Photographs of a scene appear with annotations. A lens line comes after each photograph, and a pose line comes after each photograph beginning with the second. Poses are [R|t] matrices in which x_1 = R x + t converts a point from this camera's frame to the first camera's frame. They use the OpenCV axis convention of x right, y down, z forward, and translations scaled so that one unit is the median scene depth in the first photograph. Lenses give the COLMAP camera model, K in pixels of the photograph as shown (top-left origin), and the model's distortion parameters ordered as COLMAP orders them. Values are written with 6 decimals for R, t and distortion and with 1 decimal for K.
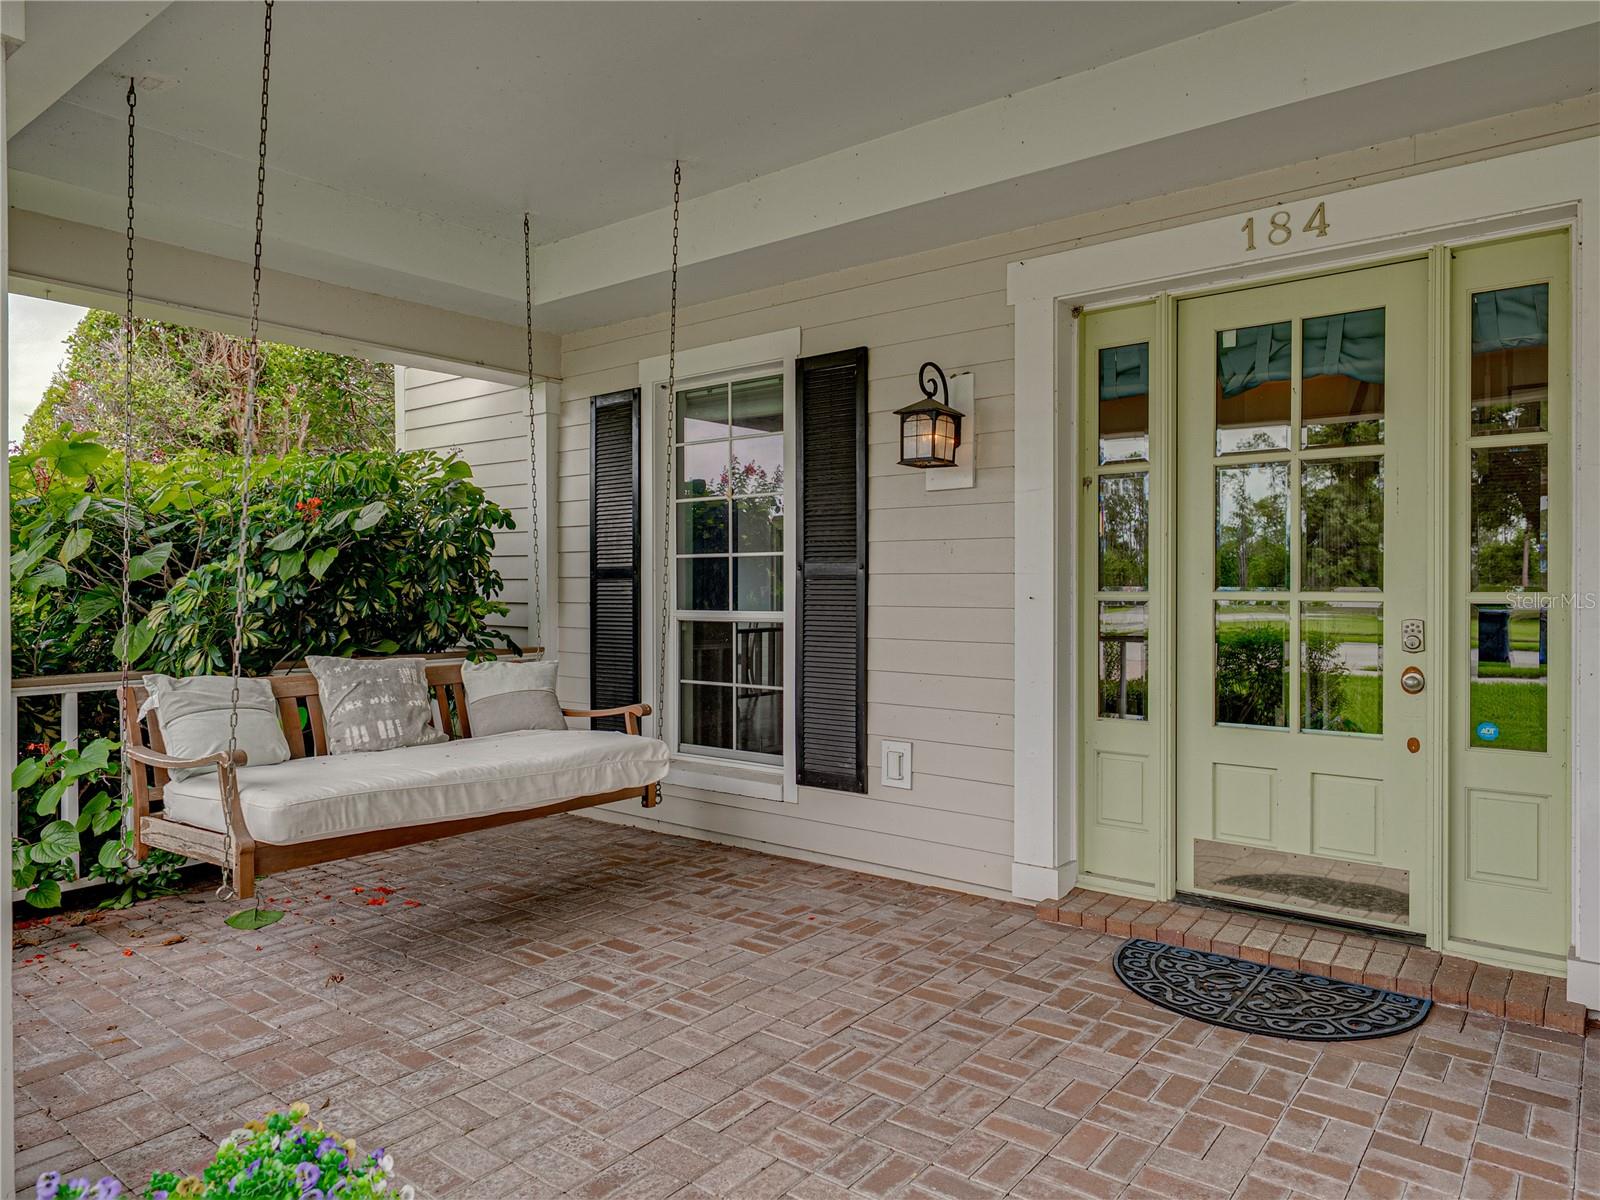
lens RADIAL K [[1028.3, 0, 803.4], [0, 1028.3, 592.7], [0, 0, 1]] dist [0.002448, -0.000592]
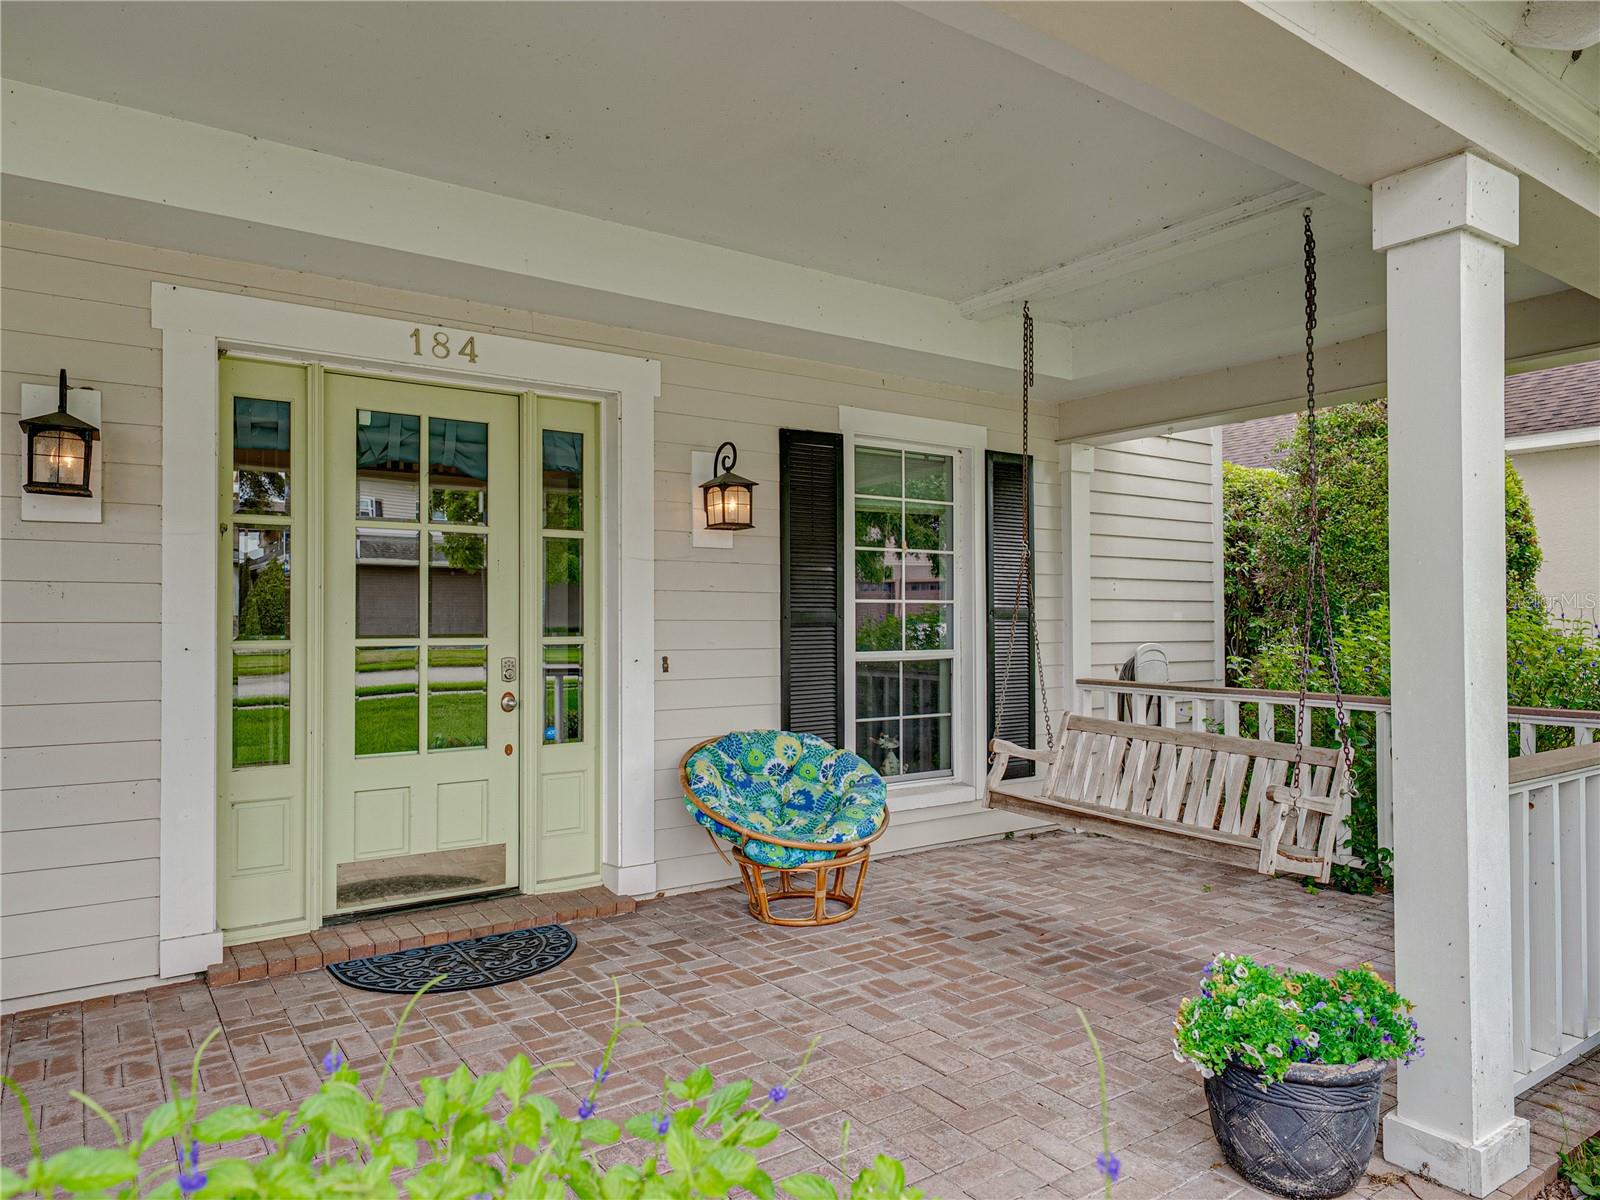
lens RADIAL K [[1028.3, 0, 803.3], [0, 1028.3, 605.3], [0, 0, 1]] dist [0.002448, -0.000592]
pose [[0.296579, 0.012320, 0.954929, -0.596487], [0.006411, 0.999869, -0.014891, -0.020324], [-0.954987, 0.010539, 0.296461, 0.223159]]
